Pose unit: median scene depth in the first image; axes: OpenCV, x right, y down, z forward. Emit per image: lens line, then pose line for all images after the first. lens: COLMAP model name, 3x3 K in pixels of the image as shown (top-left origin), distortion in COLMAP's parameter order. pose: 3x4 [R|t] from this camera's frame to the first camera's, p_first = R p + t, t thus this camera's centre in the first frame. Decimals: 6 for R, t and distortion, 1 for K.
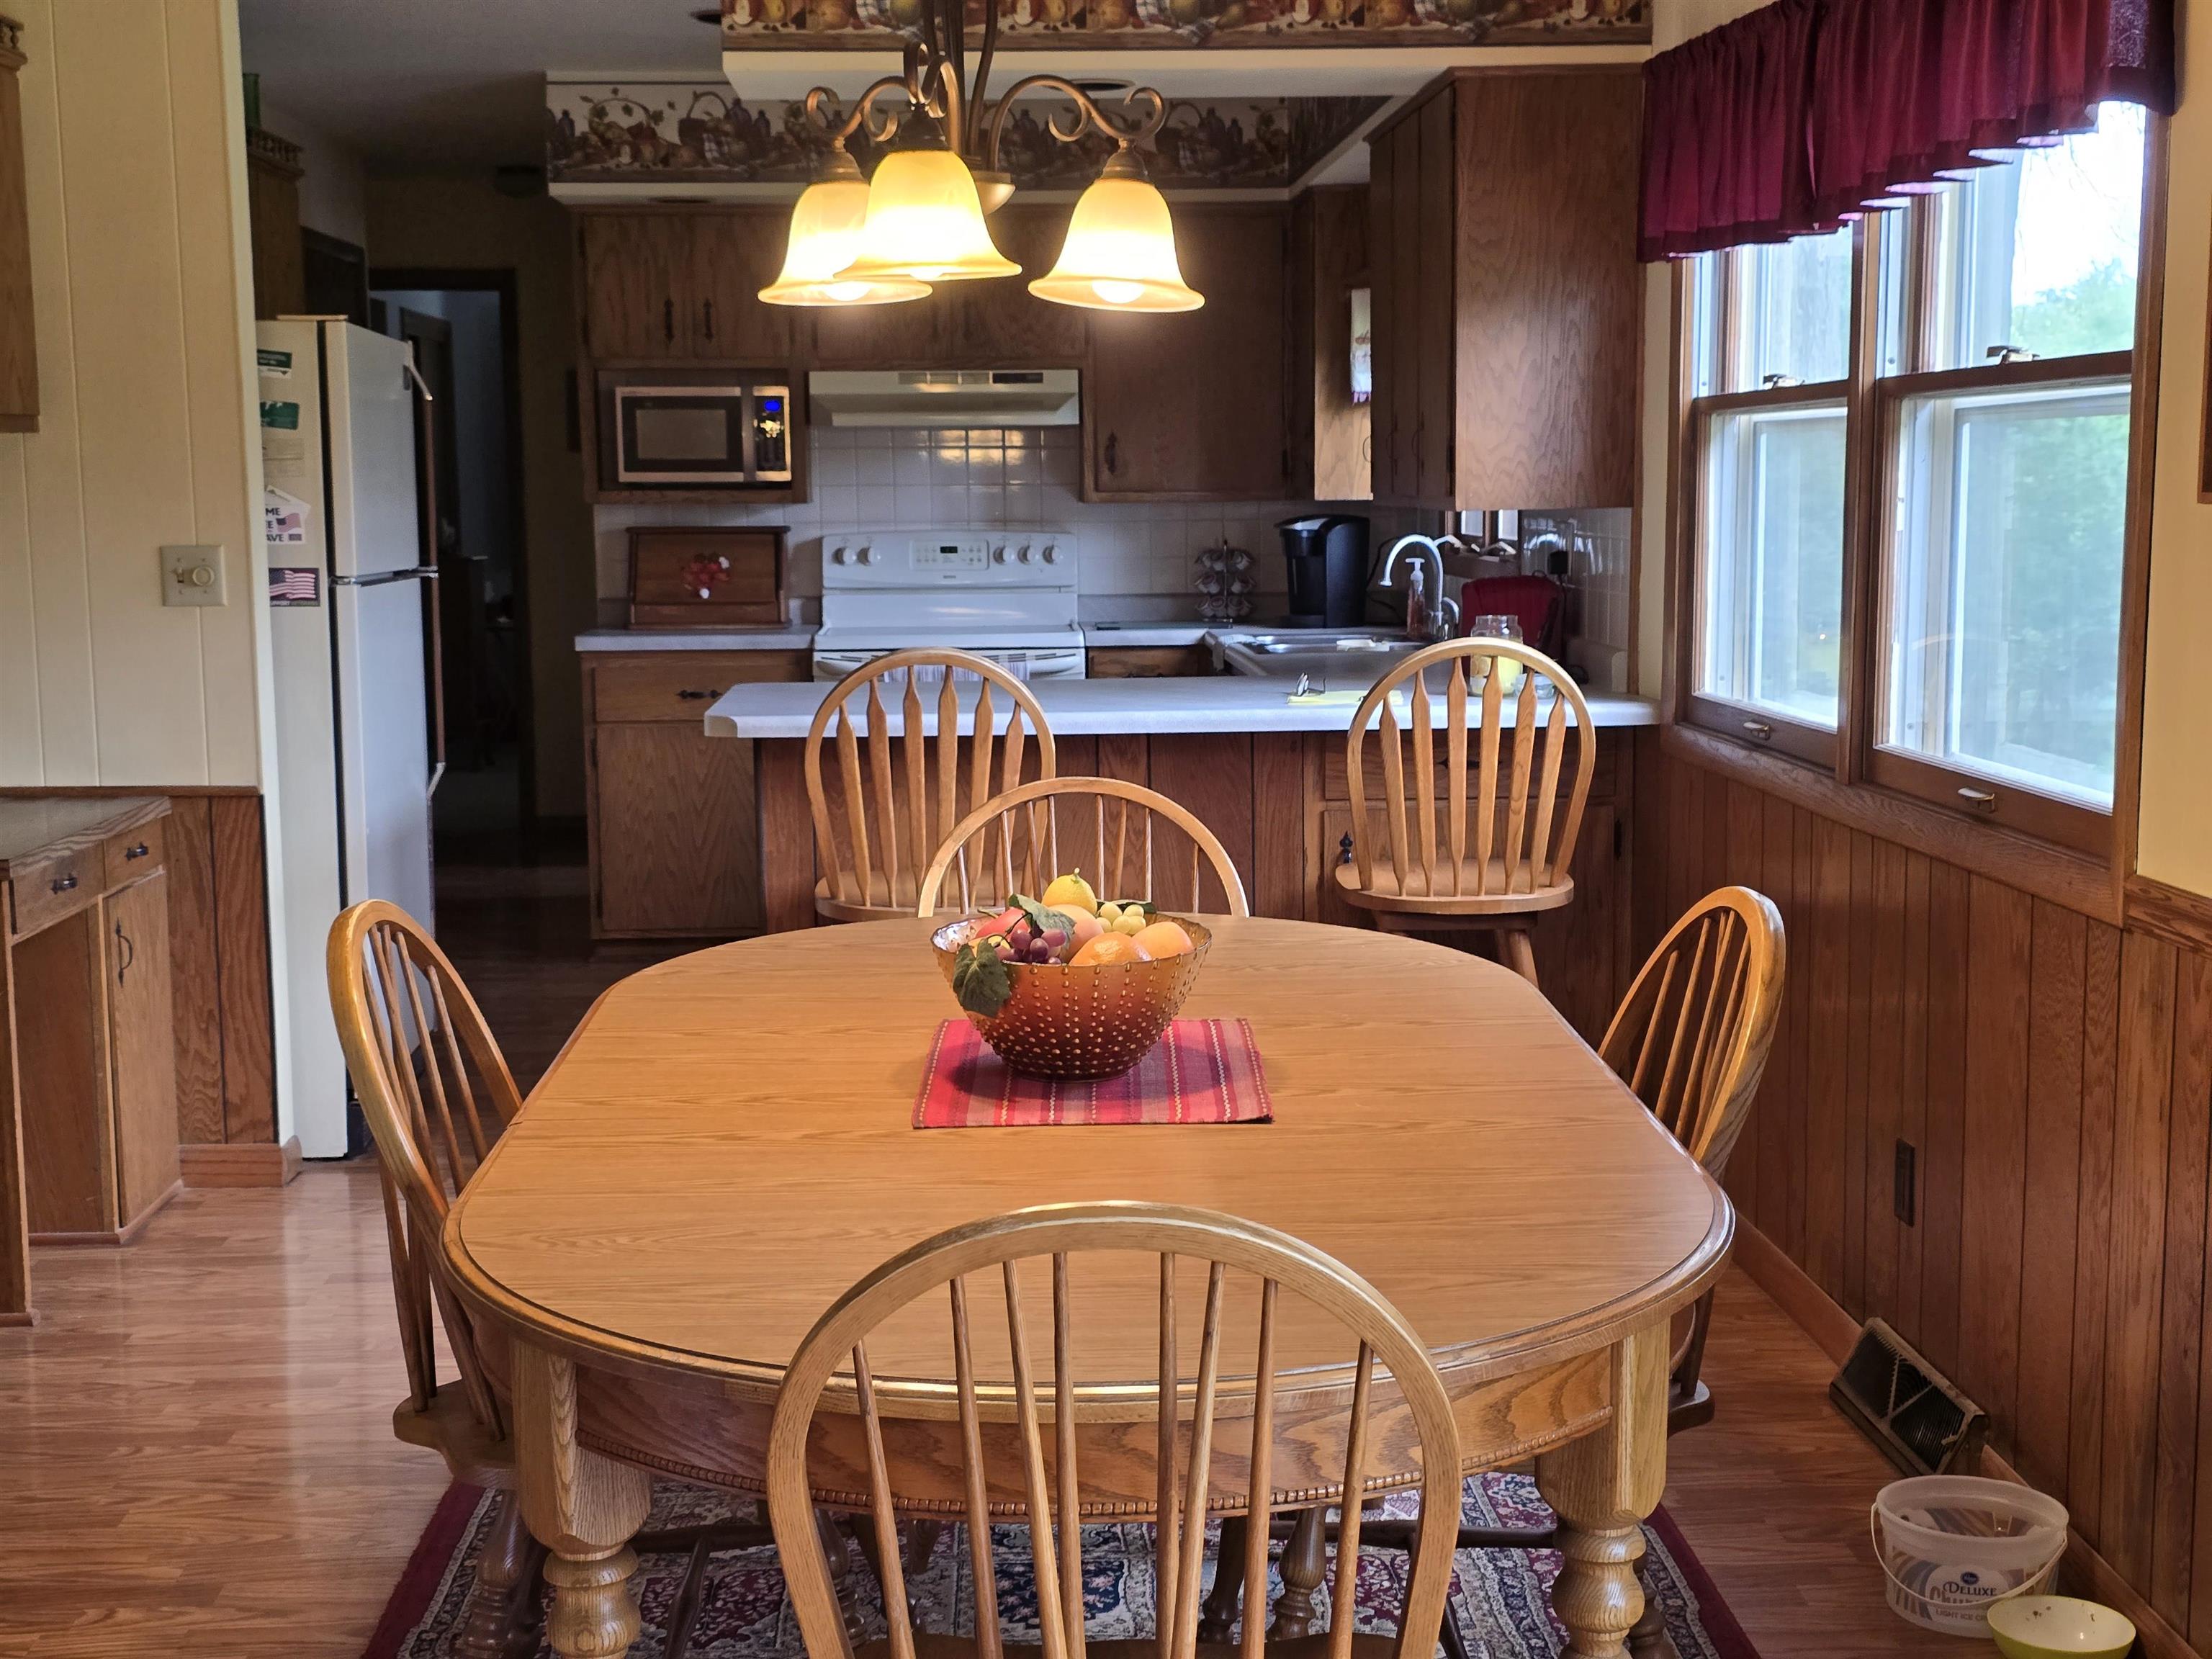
lens RADIAL K [[2948.0, 0, 1101.0], [0, 2948.0, 848.9], [0, 0, 1]] dist [0.202161, 0.000000]
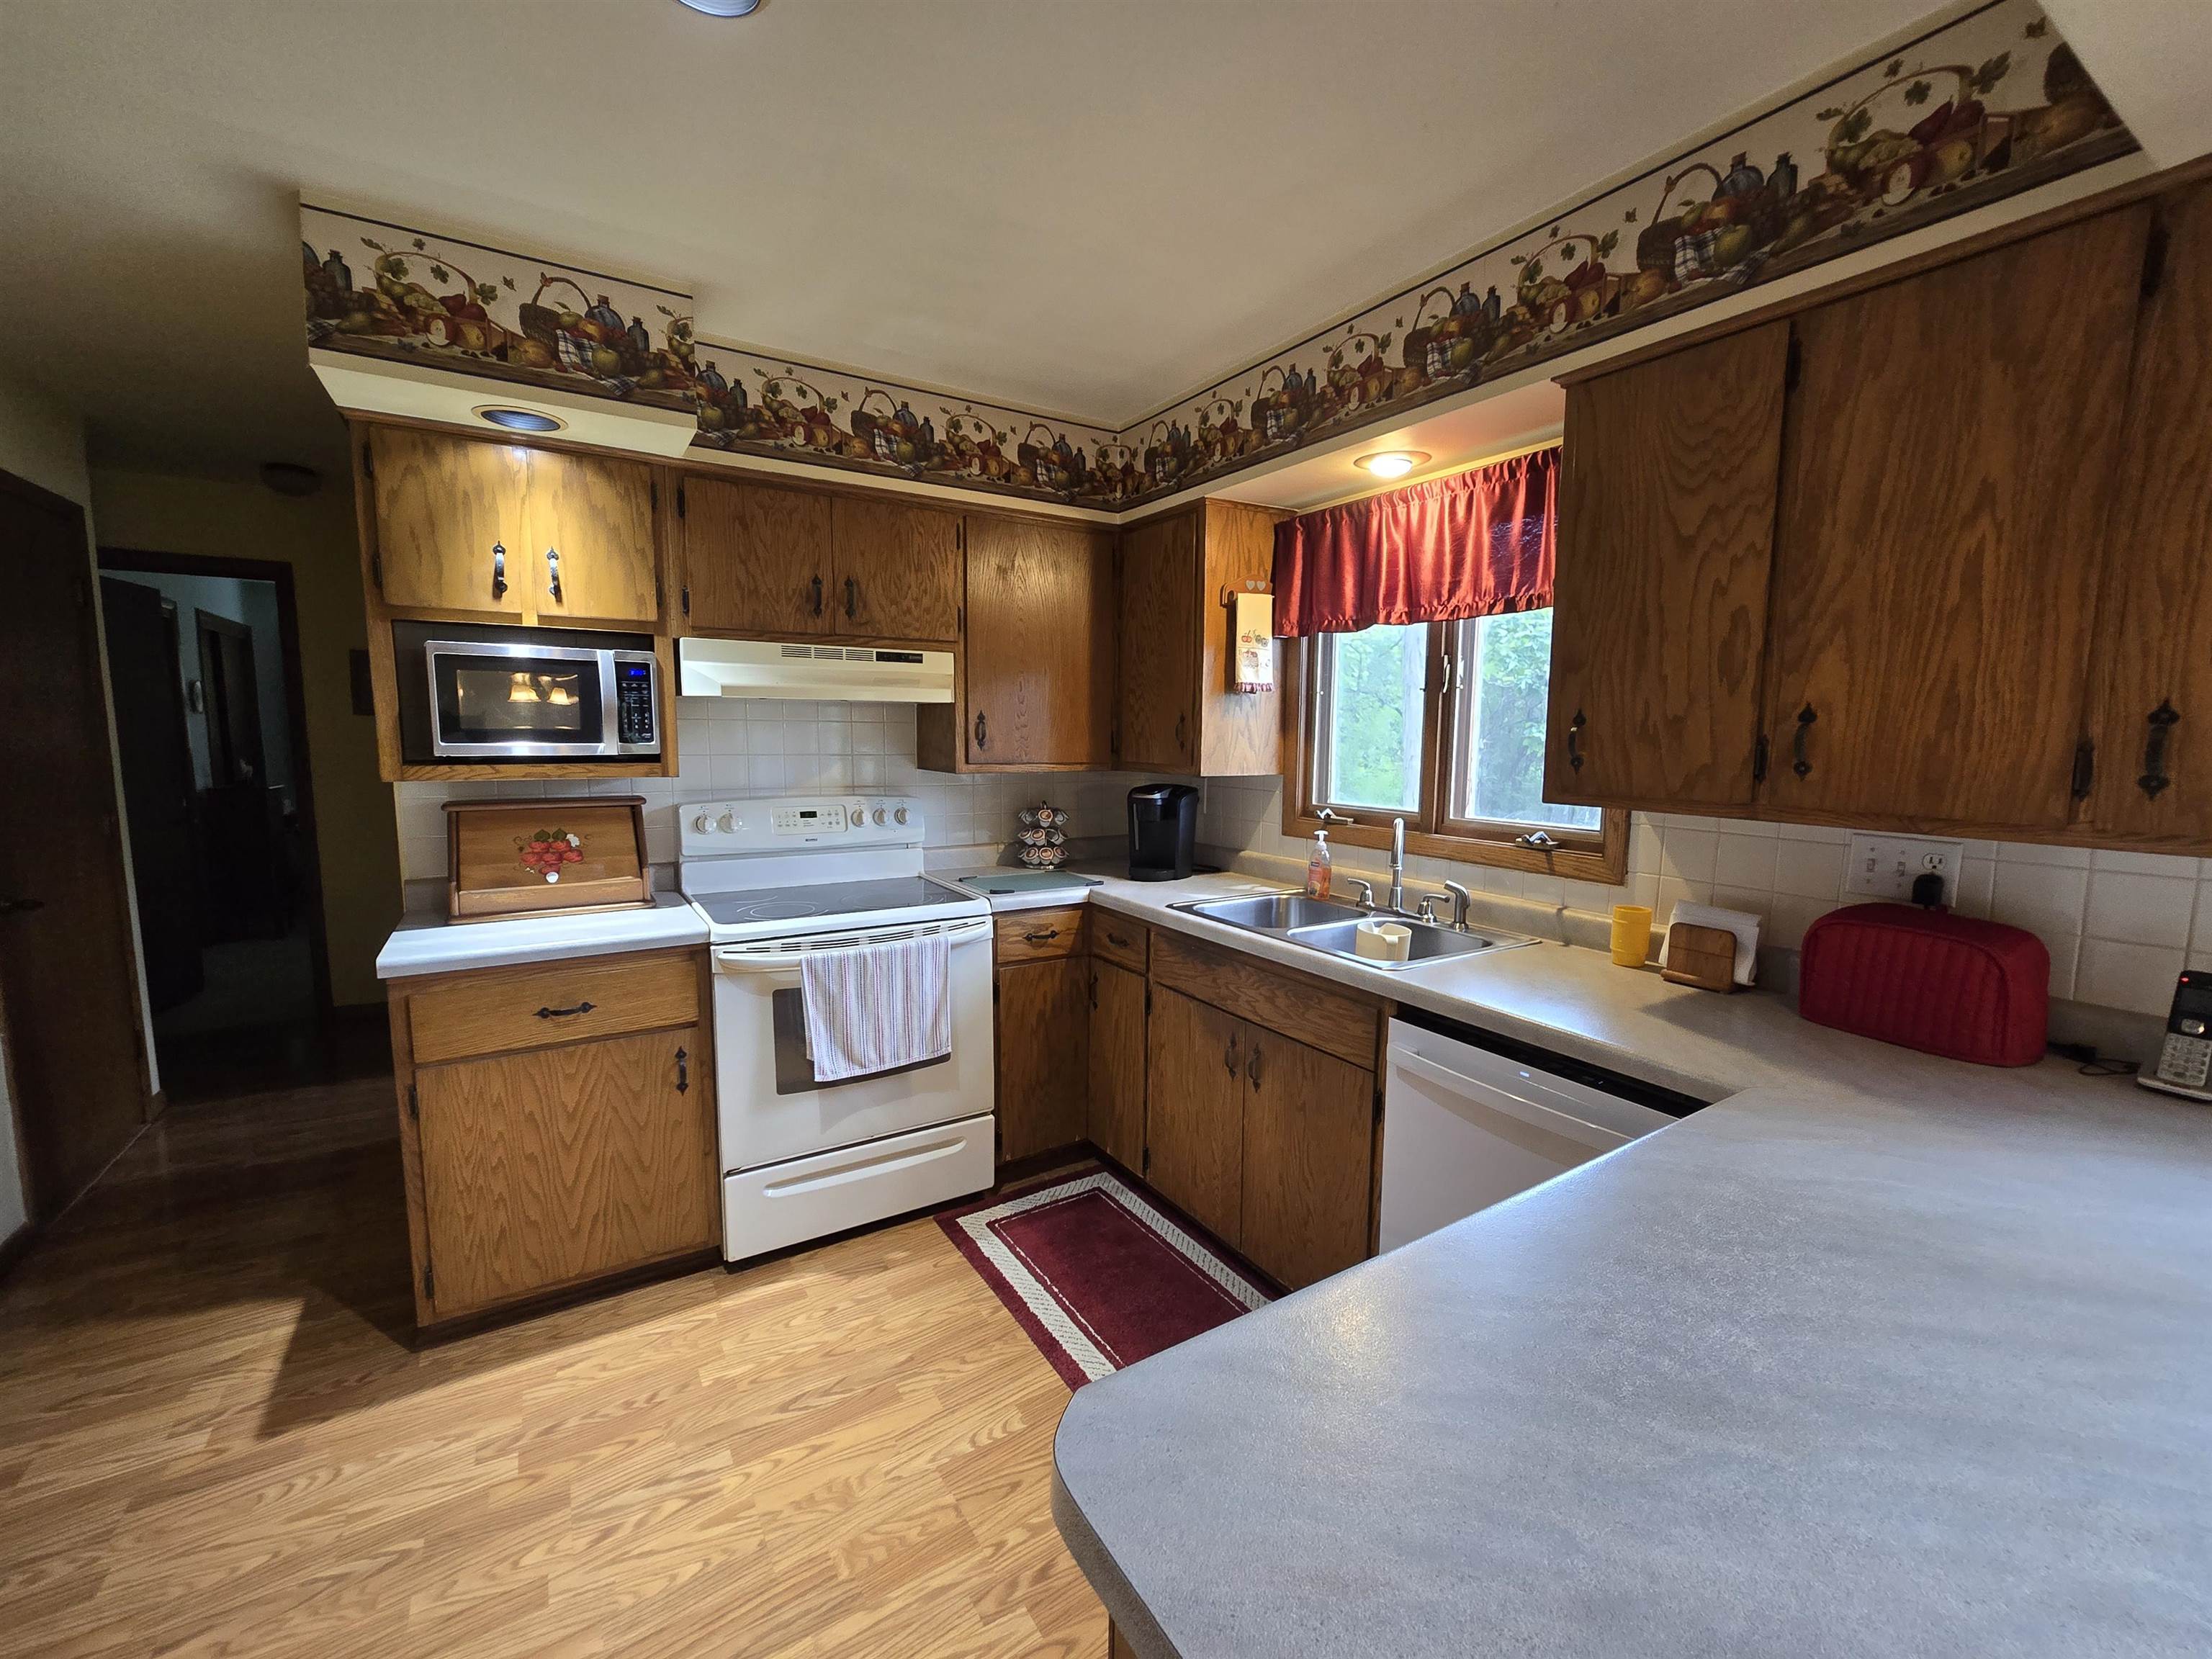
lens RADIAL K [[900.9, 0, 1122.9], [0, 900.9, 837.4], [0, 0, 1]] dist [0.000882, -0.000774]
pose [[0.863299, -0.041360, 0.502996, -0.125190], [0.045293, 0.998964, 0.004405, -0.094330], [-0.502657, 0.018980, 0.864278, 0.696397]]
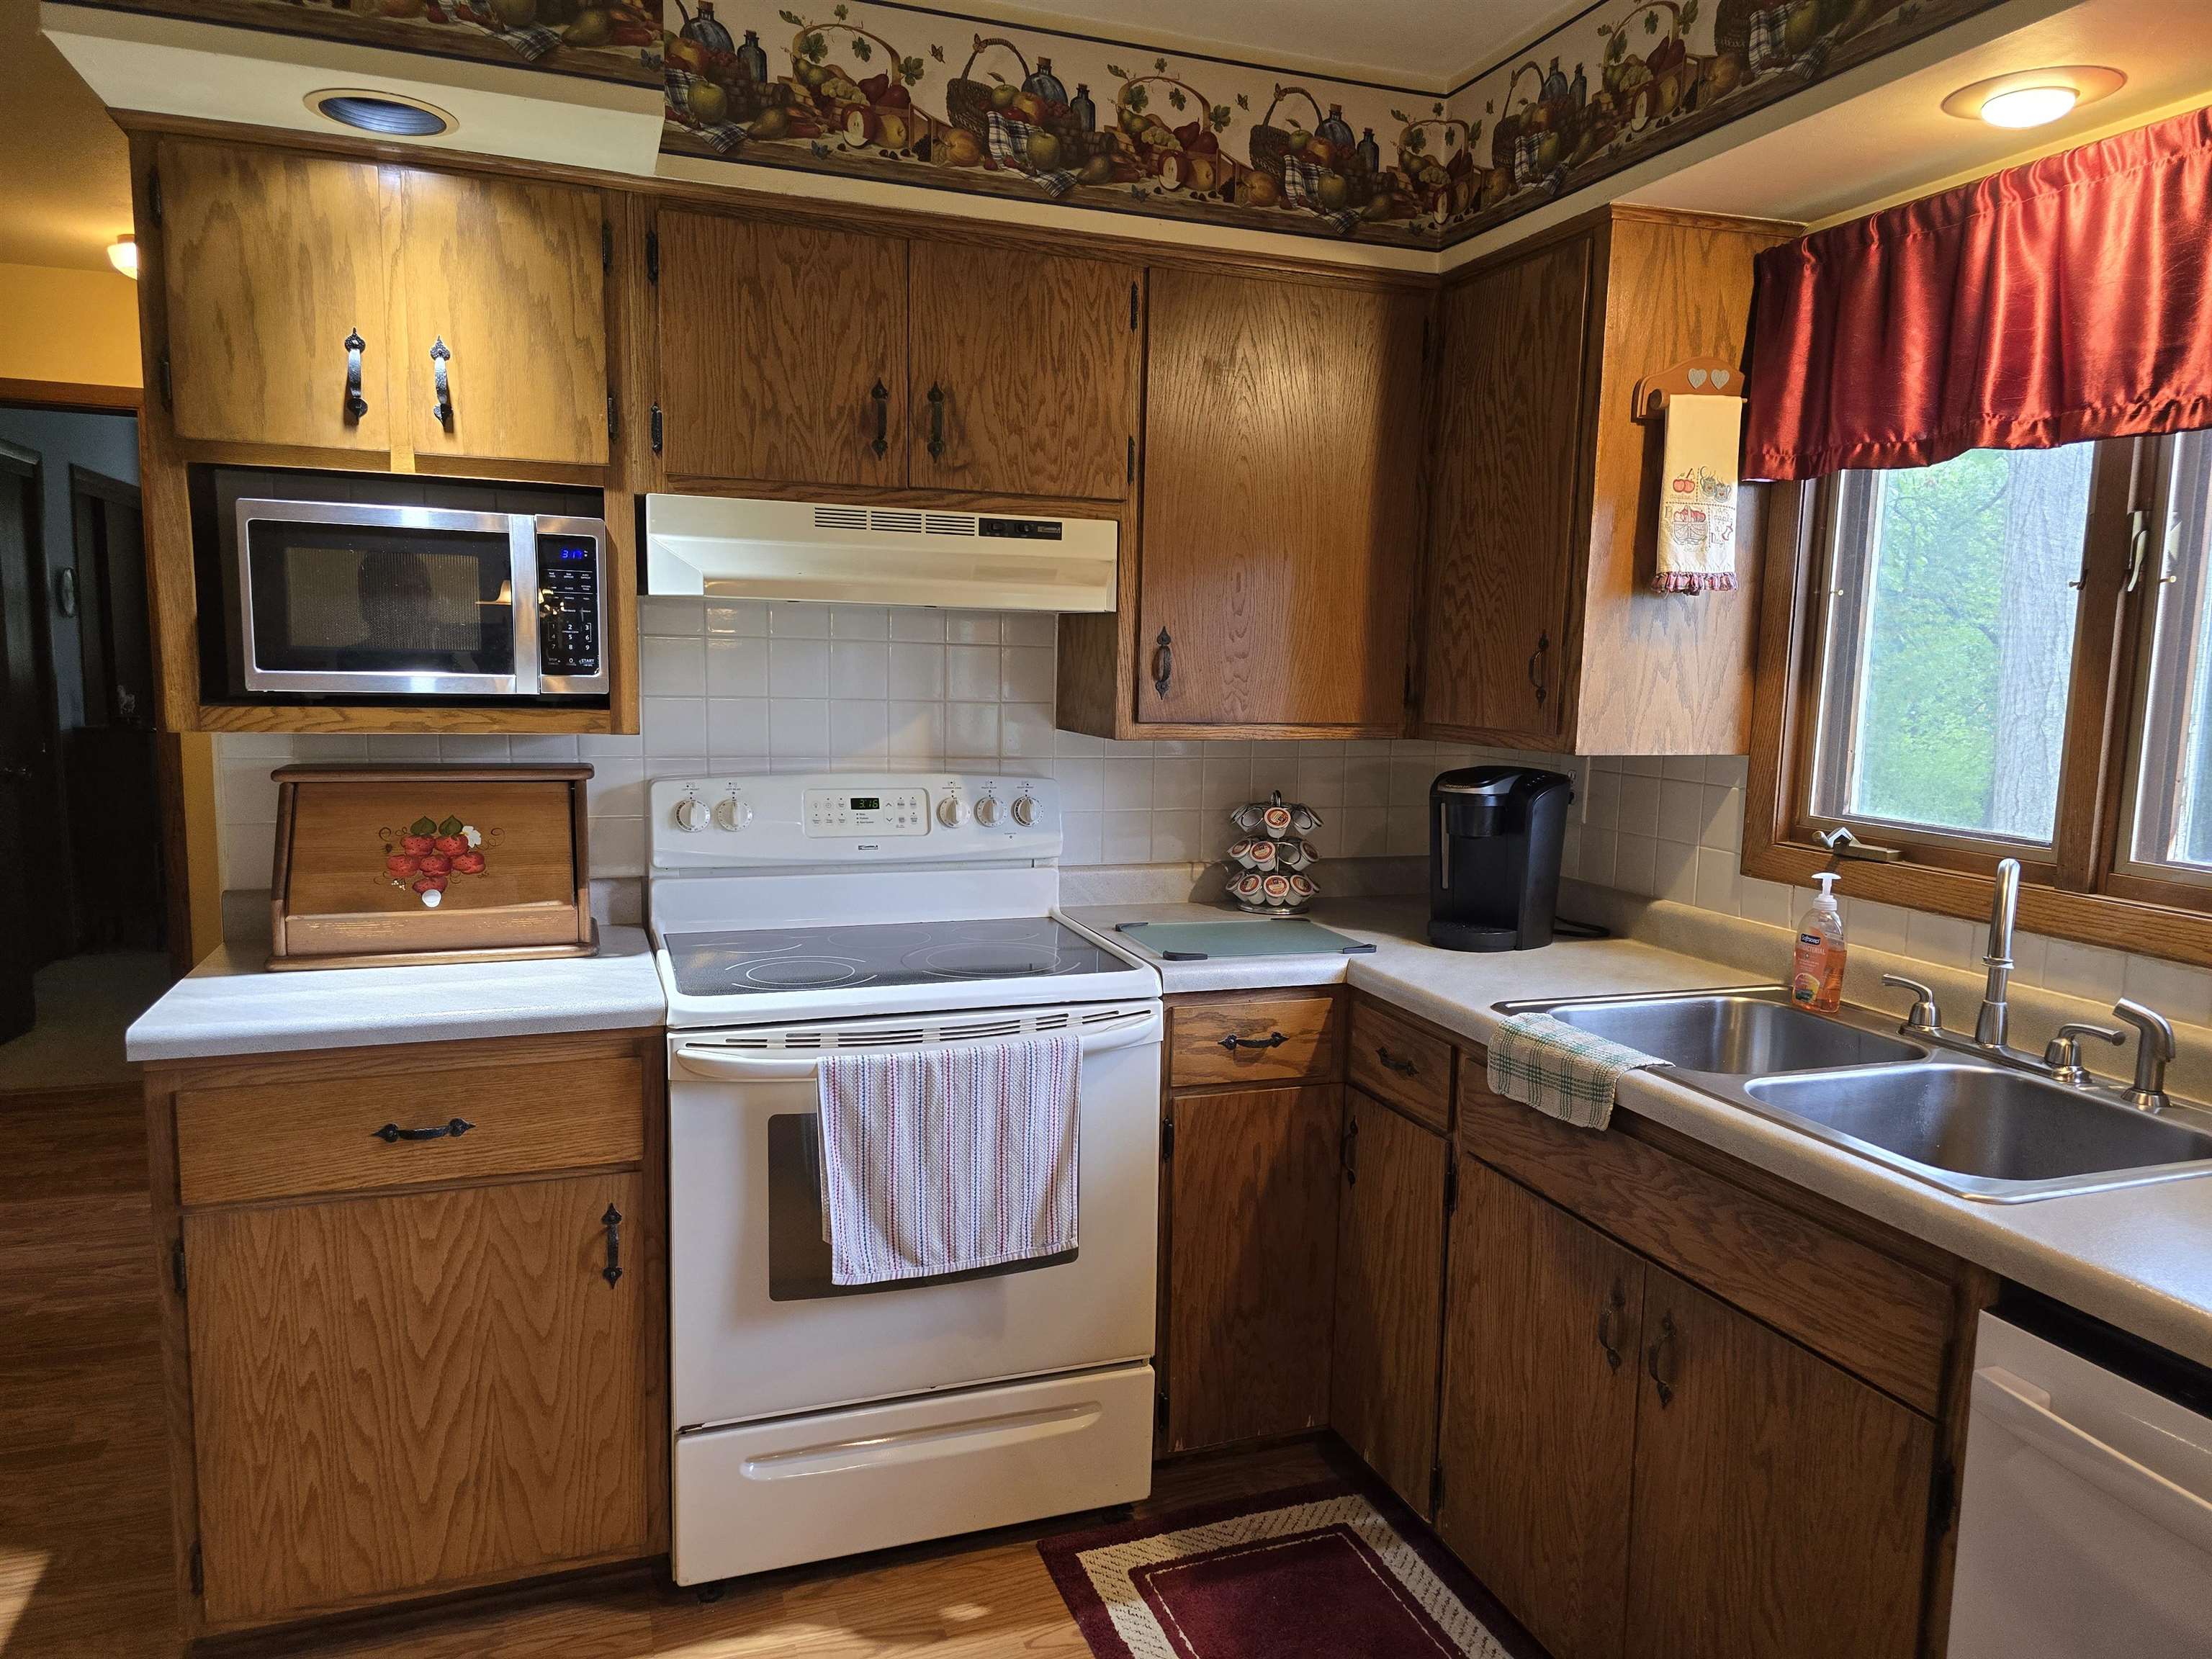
lens RADIAL K [[1472.5, 0, 1124.2], [0, 1472.5, 846.5], [0, 0, 1]] dist [0.061753, -0.049436]
pose [[0.952939, -0.008278, 0.303049, -0.099209], [0.006585, 0.999956, 0.006607, -0.099294], [-0.303090, -0.004301, 0.952952, 0.726742]]
